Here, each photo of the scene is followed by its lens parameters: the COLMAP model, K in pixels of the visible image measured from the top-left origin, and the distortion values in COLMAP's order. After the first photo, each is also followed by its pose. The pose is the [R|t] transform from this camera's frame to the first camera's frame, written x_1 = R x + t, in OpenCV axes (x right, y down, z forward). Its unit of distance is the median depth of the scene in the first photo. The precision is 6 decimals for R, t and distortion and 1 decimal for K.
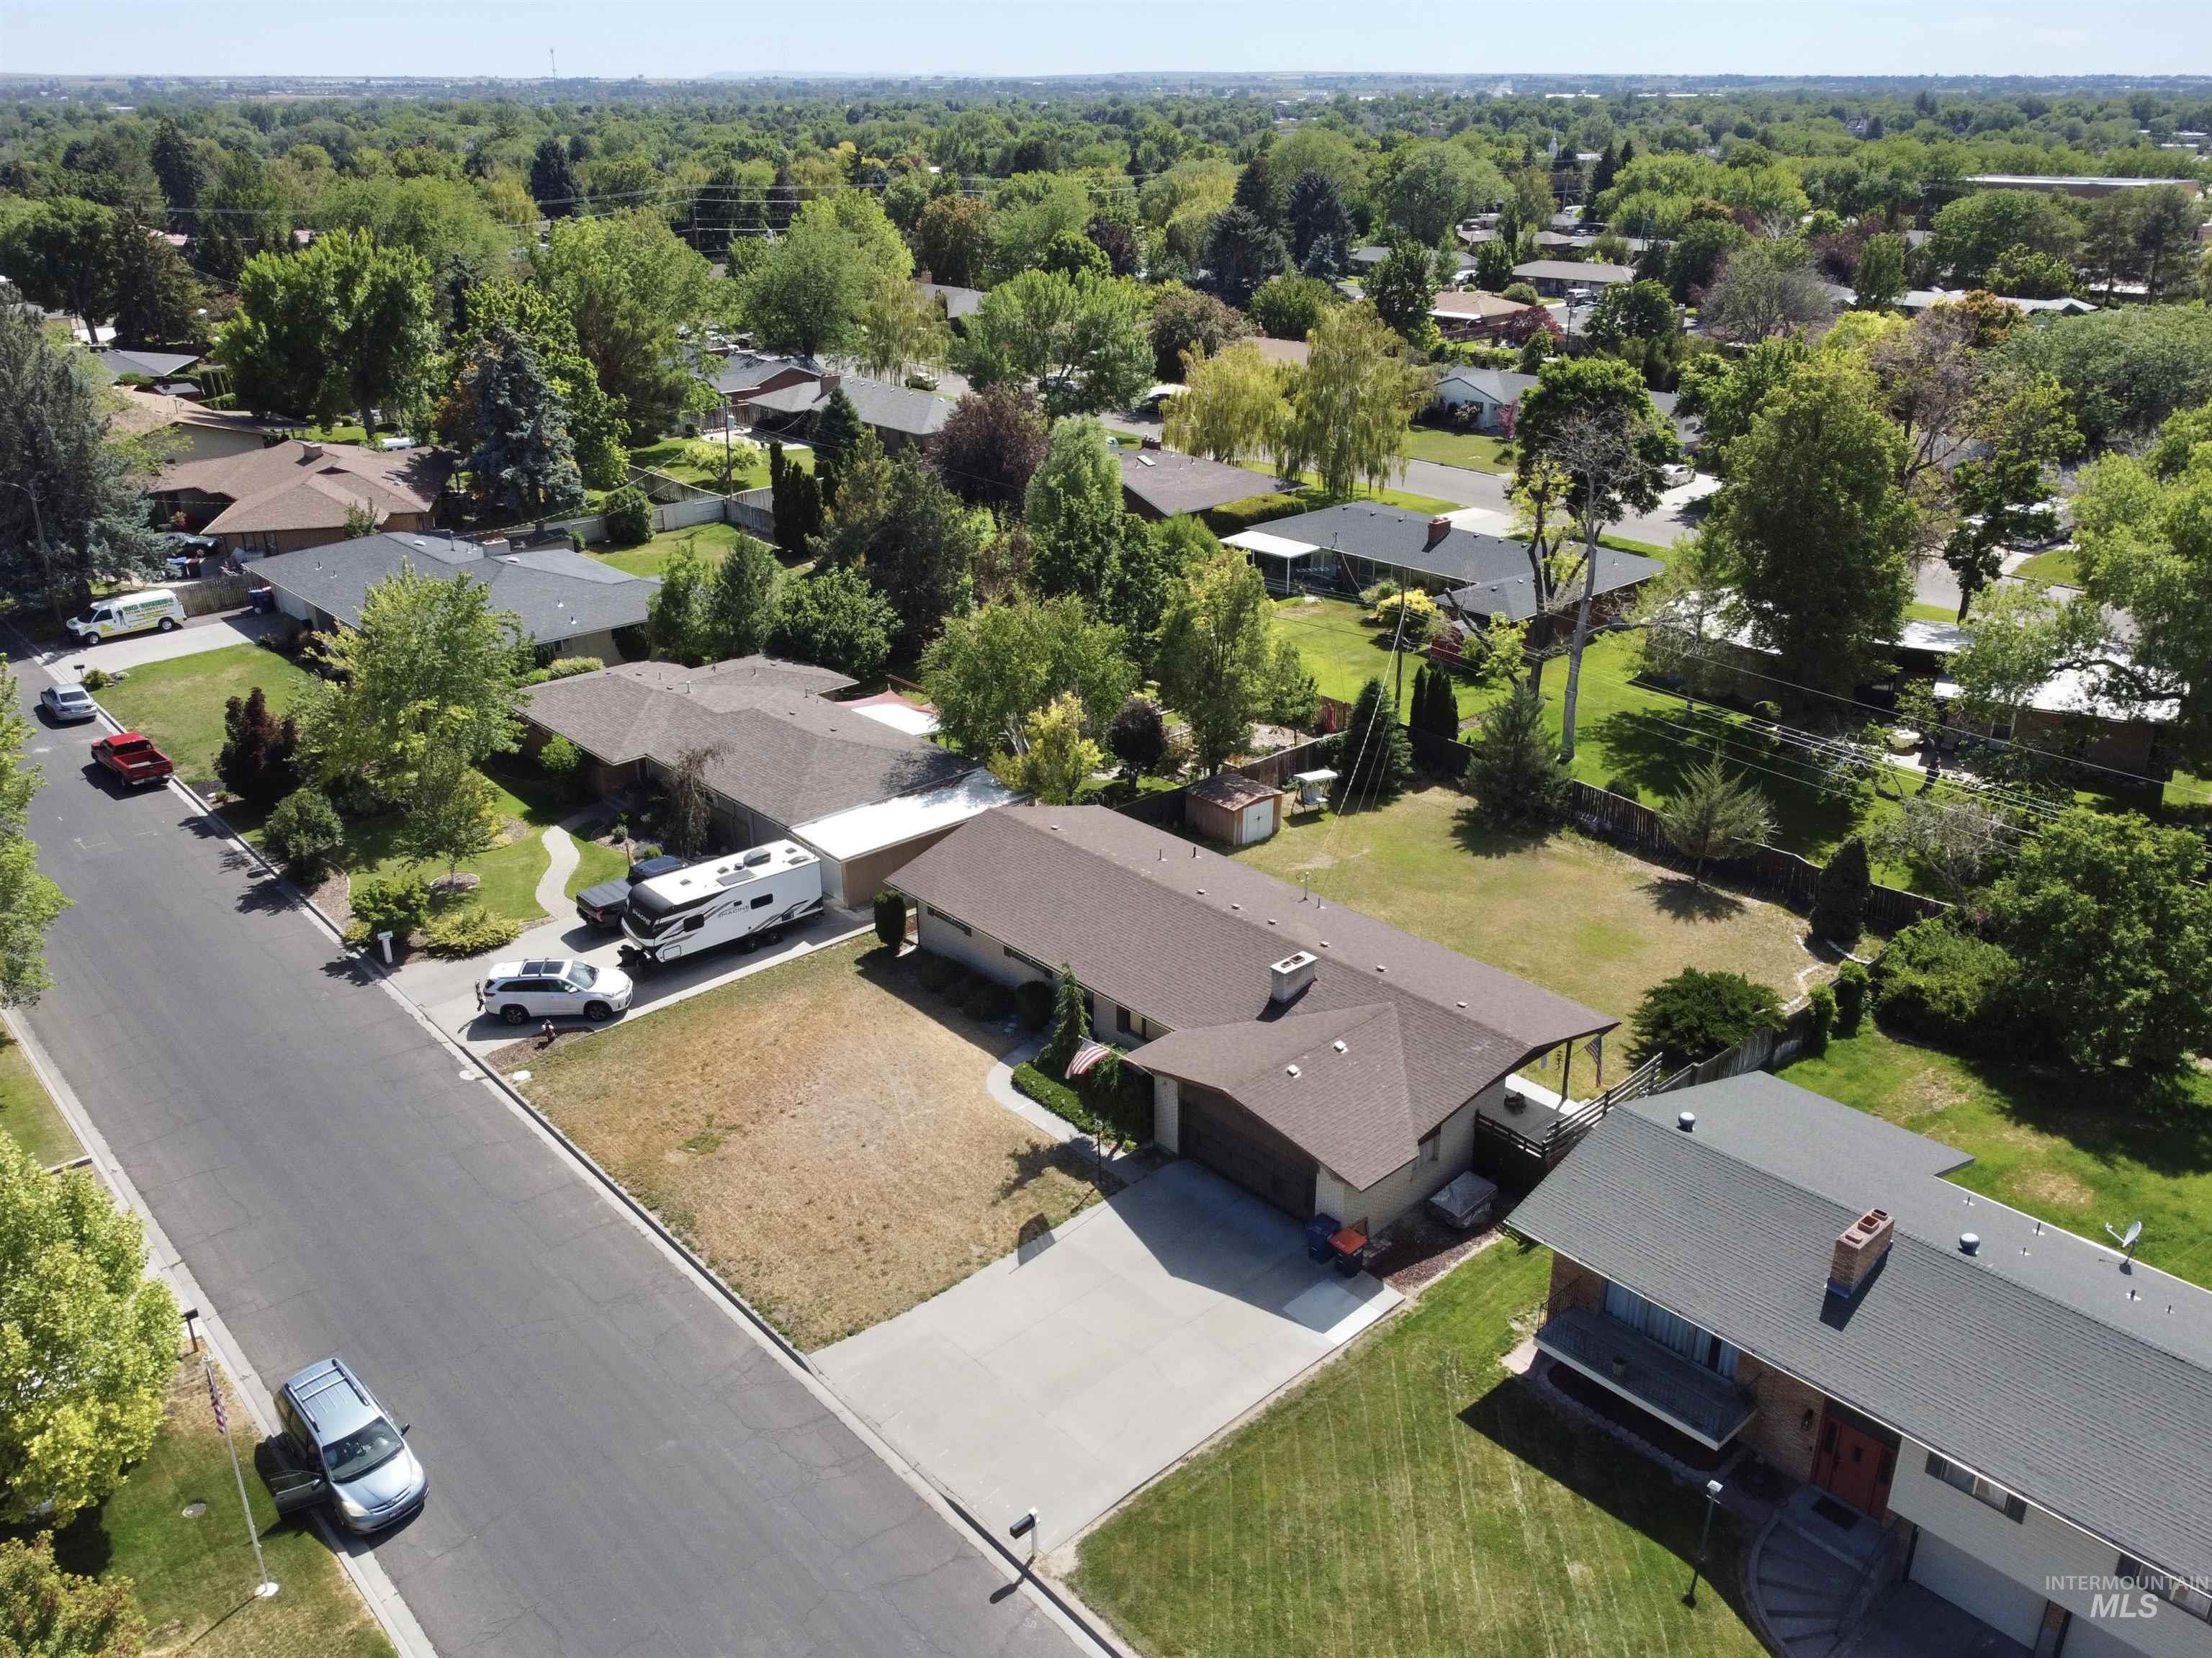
lens RADIAL K [[1754.2, 0, 1122.0], [0, 1754.2, 828.9], [0, 0, 1]] dist [-0.002649, 0.004910]
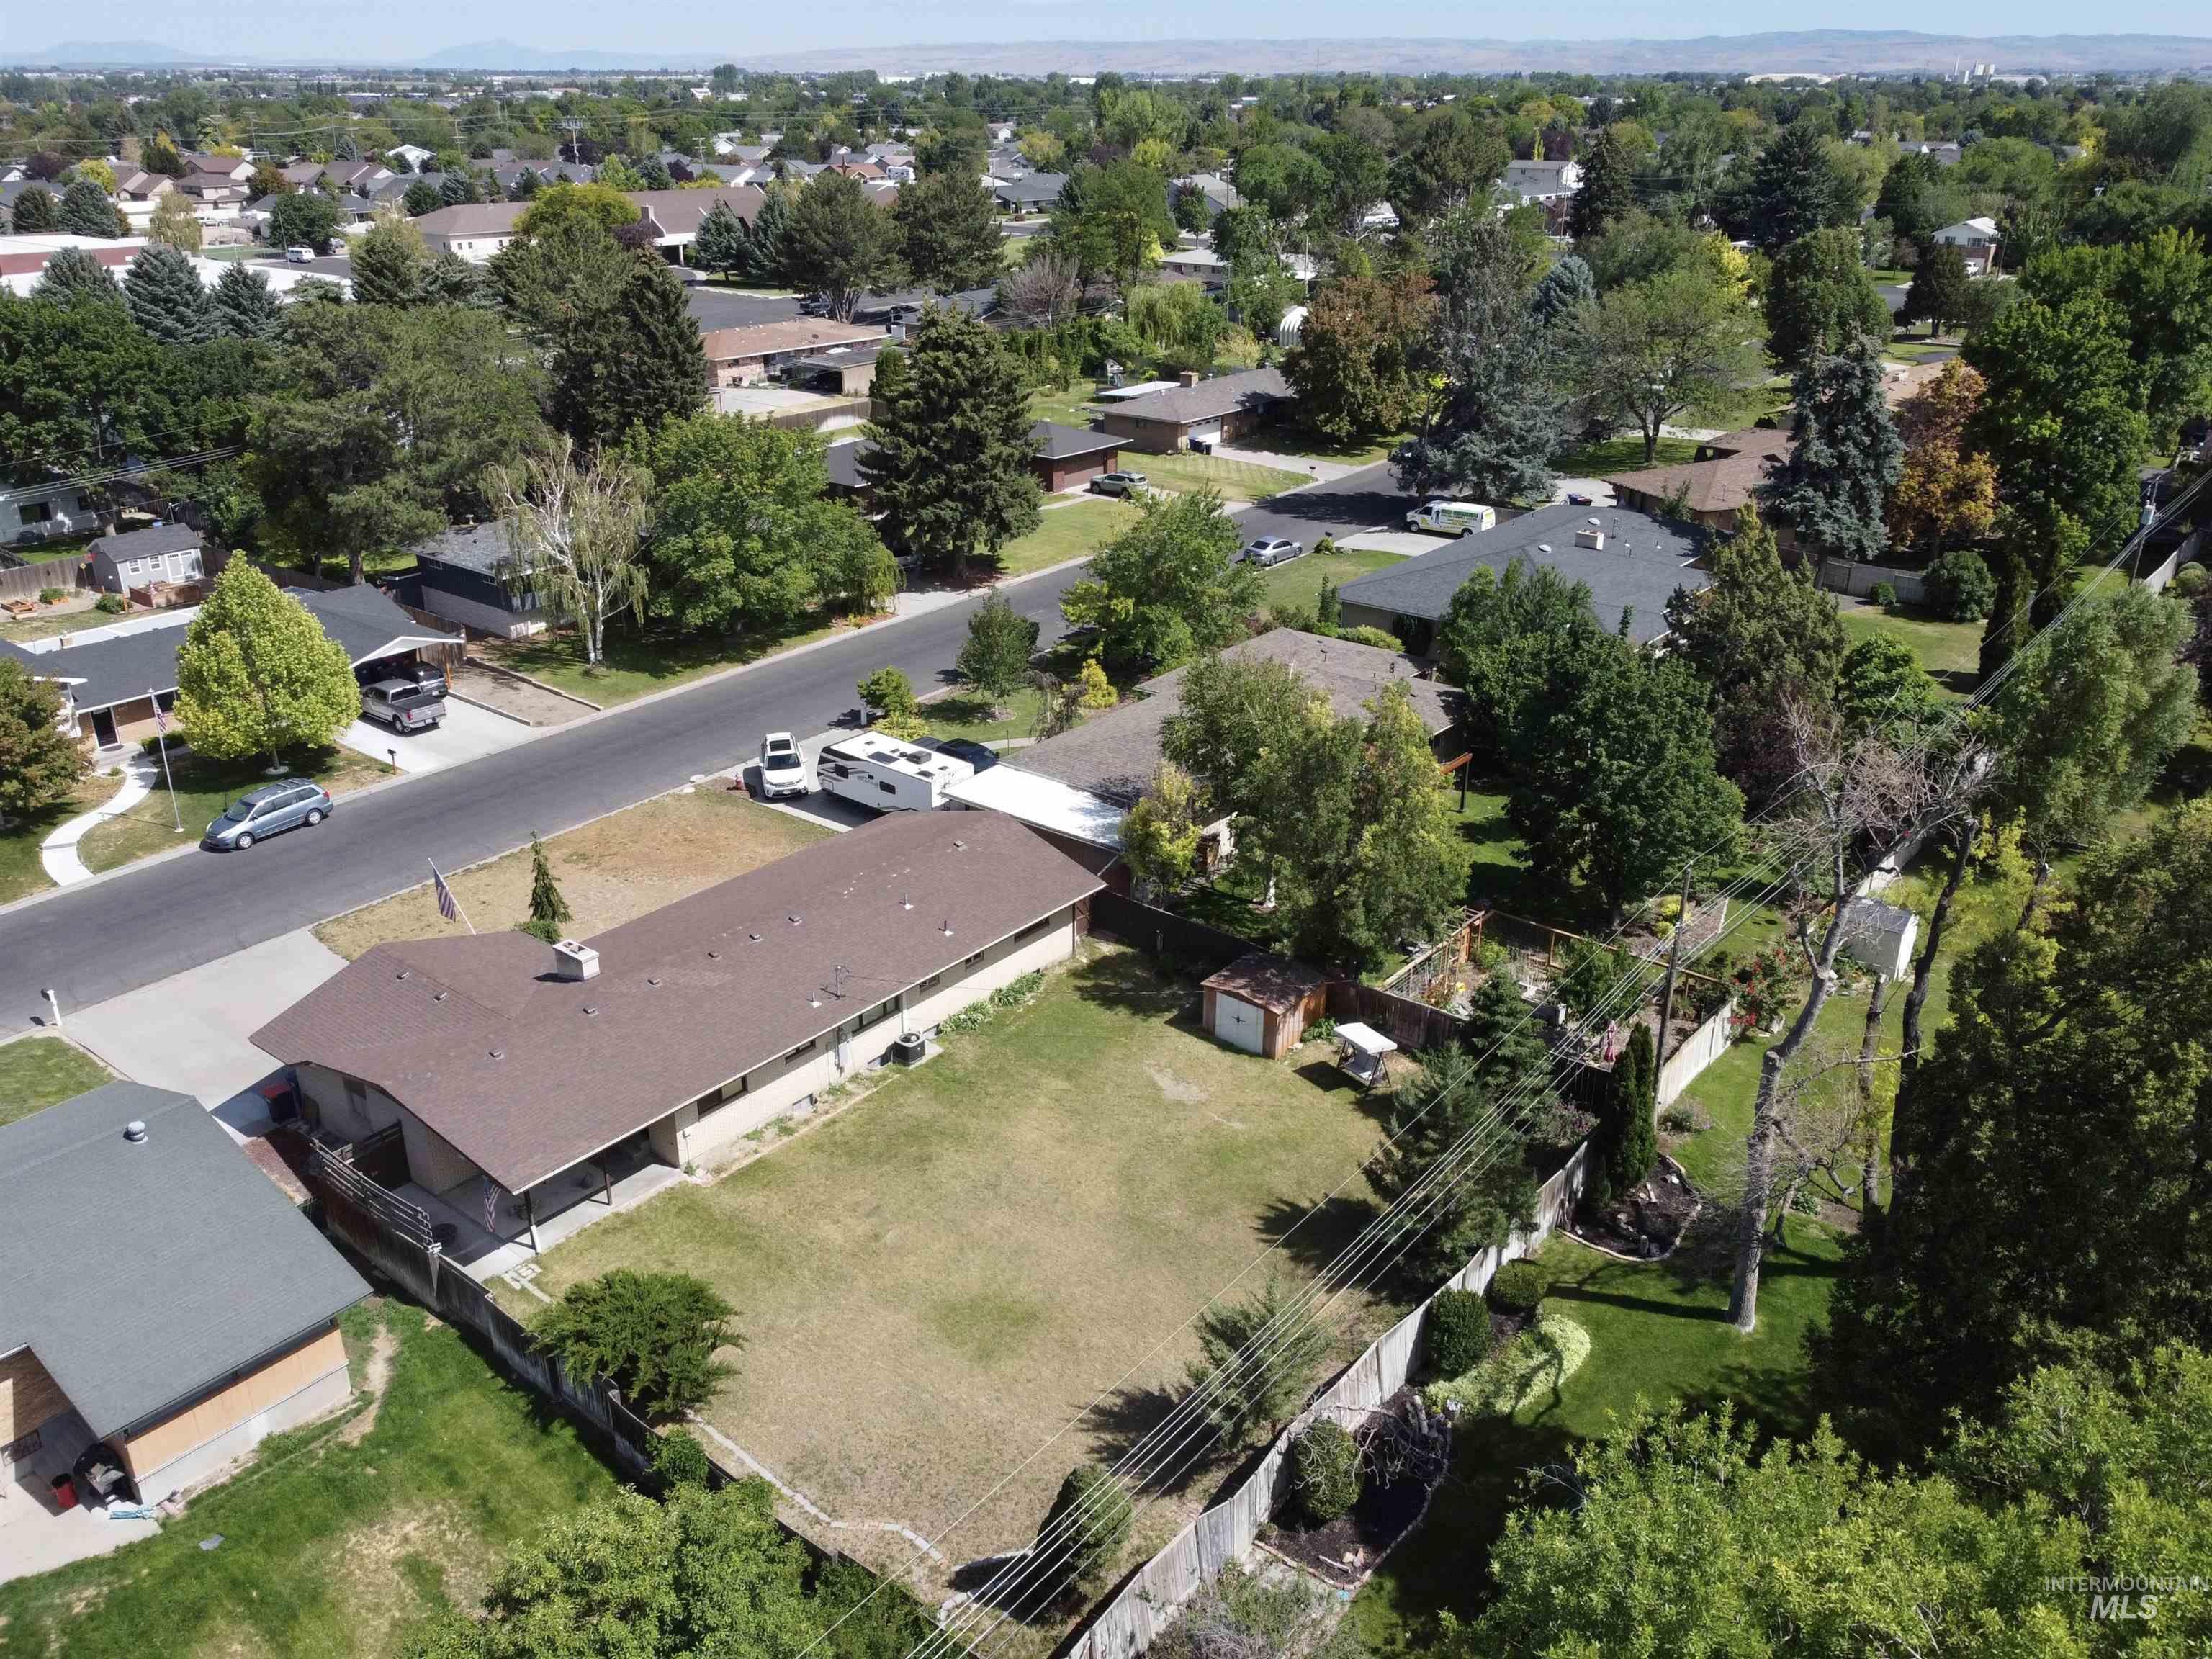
lens RADIAL K [[1754.4, 0, 1122.0], [0, 1754.4, 829.4], [0, 0, 1]] dist [-0.002649, 0.004910]
pose [[0.152818, 0.391783, -0.907278, 0.932329], [-0.385099, 0.869098, 0.310431, -0.376070], [0.910135, 0.301952, 0.283689, 0.903014]]
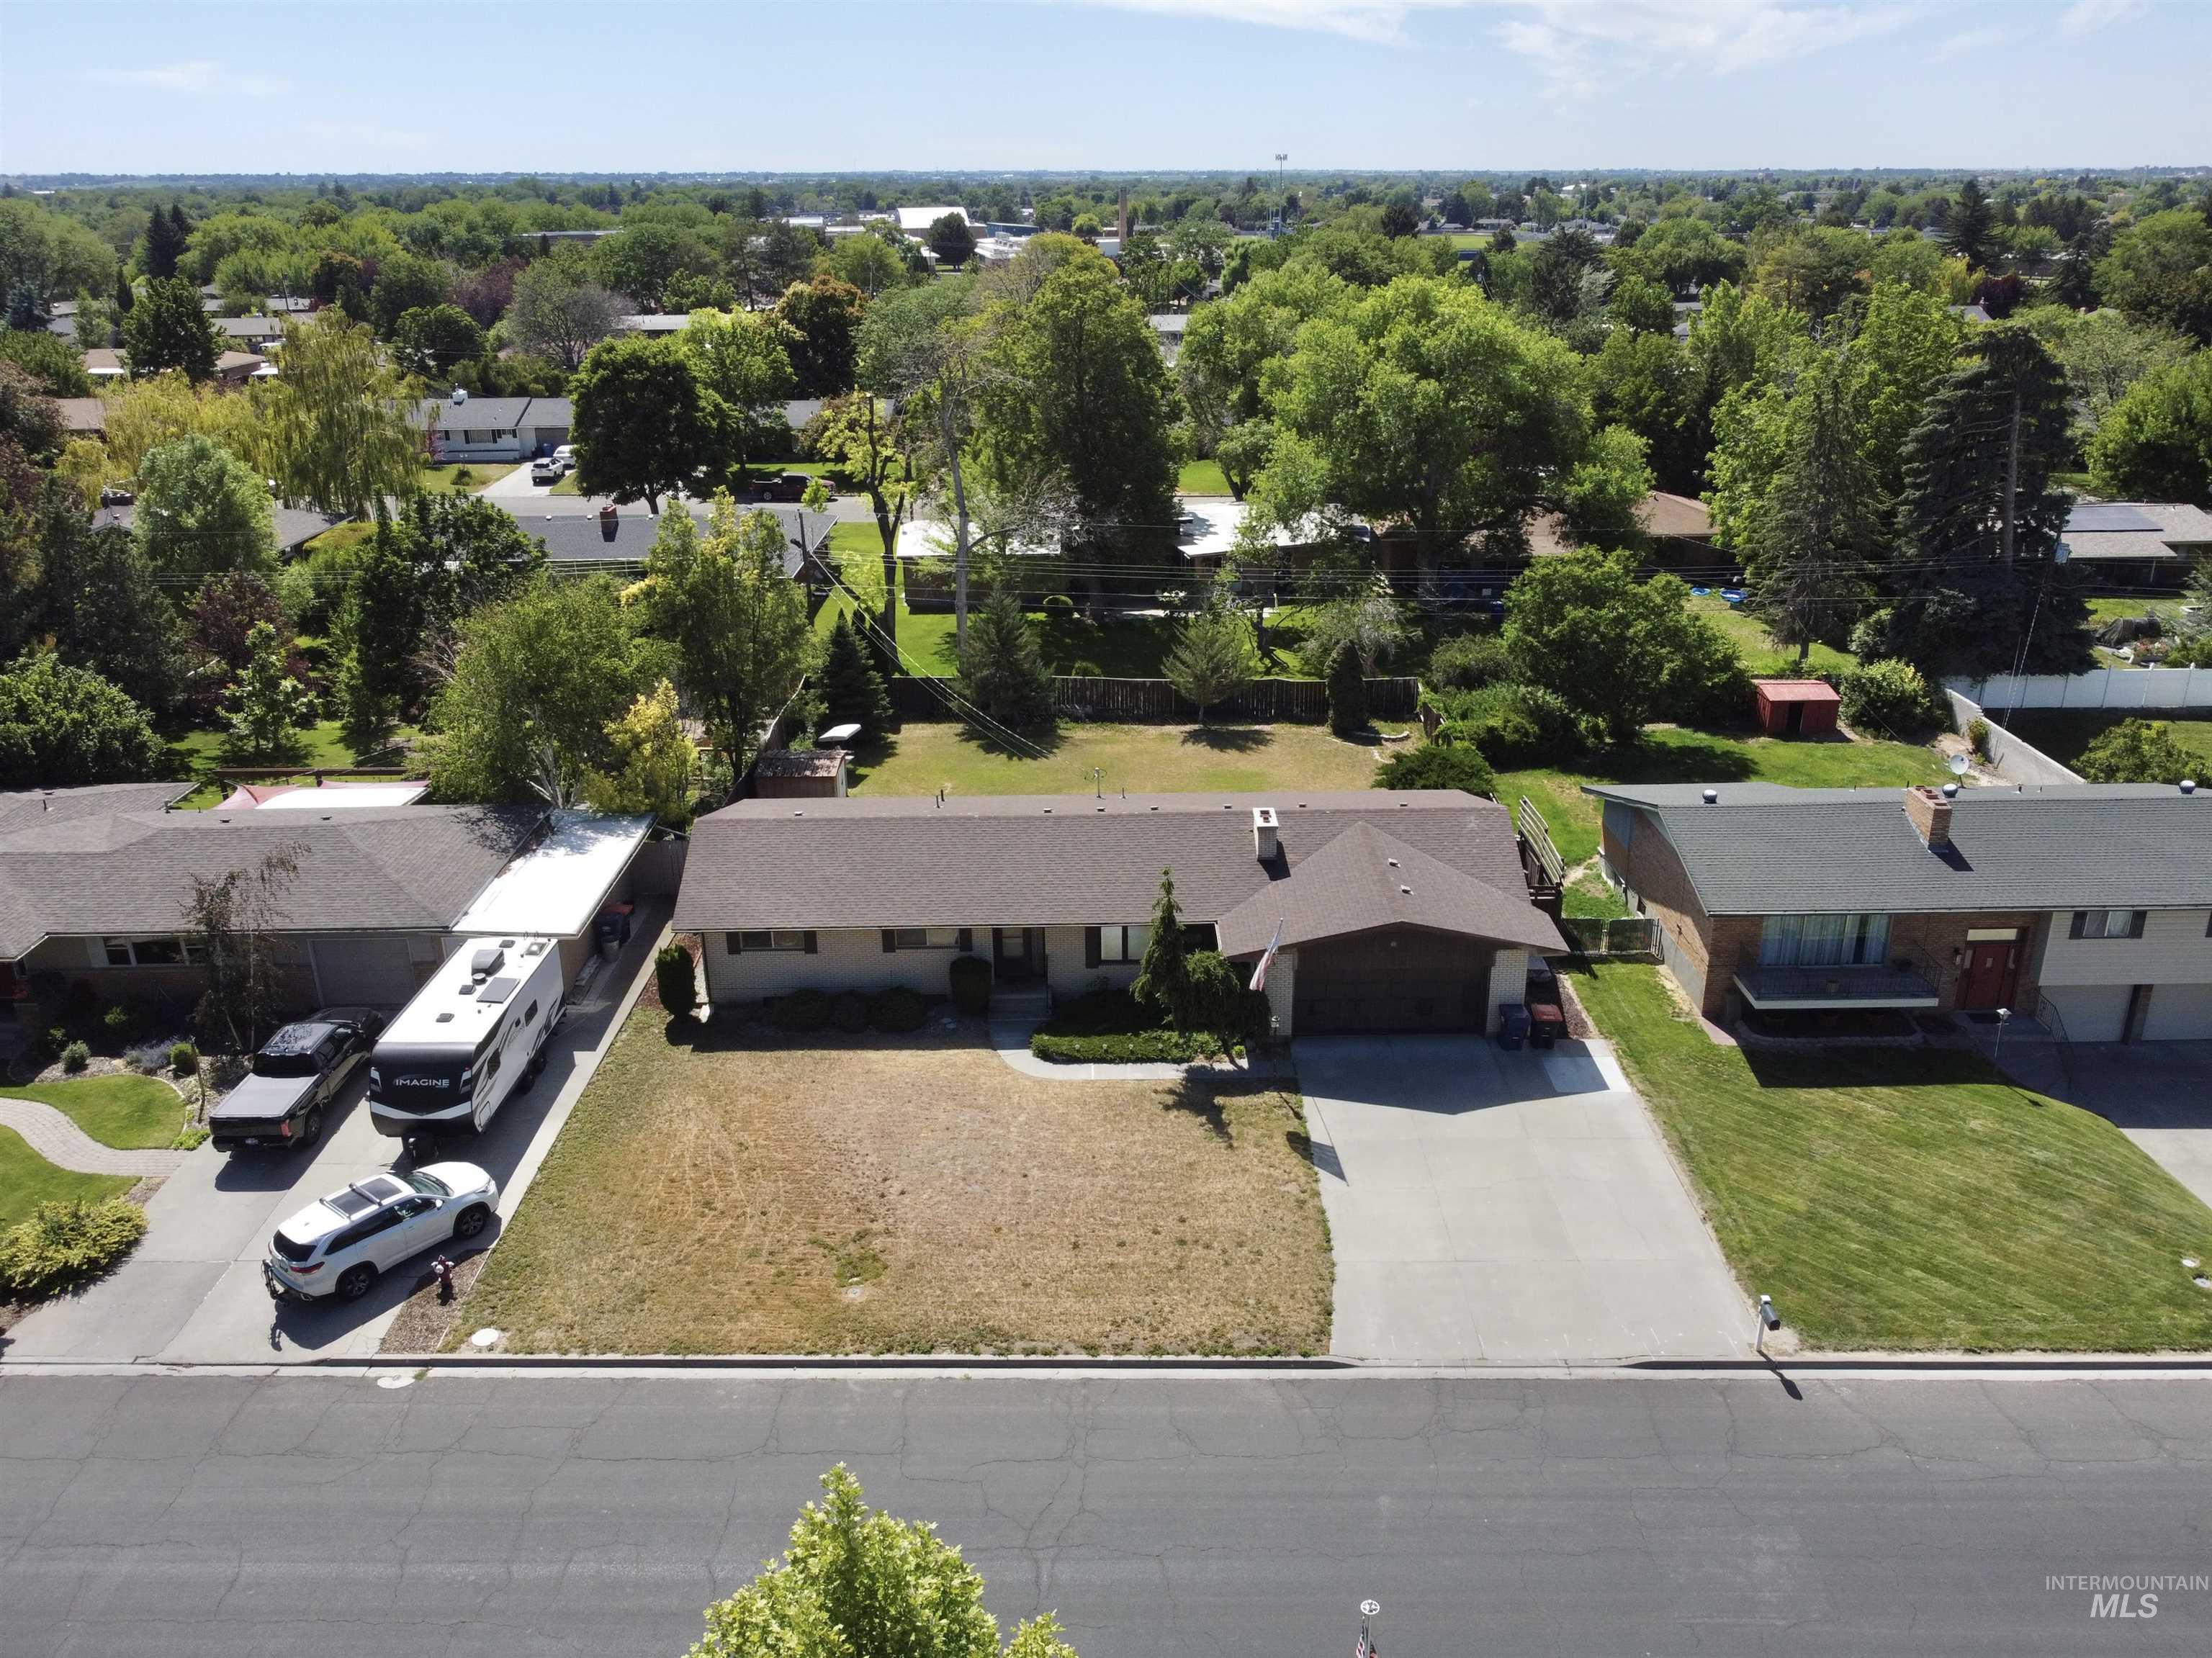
lens RADIAL K [[1688.2, 0, 1129.7], [0, 1688.2, 829.1], [0, 0, 1]] dist [0.002417, -0.005579]
pose [[0.666673, -0.272724, 0.693663, -0.547246], [0.297743, 0.950619, 0.087592, -0.019192], [-0.683298, 0.148138, 0.714954, 0.361175]]
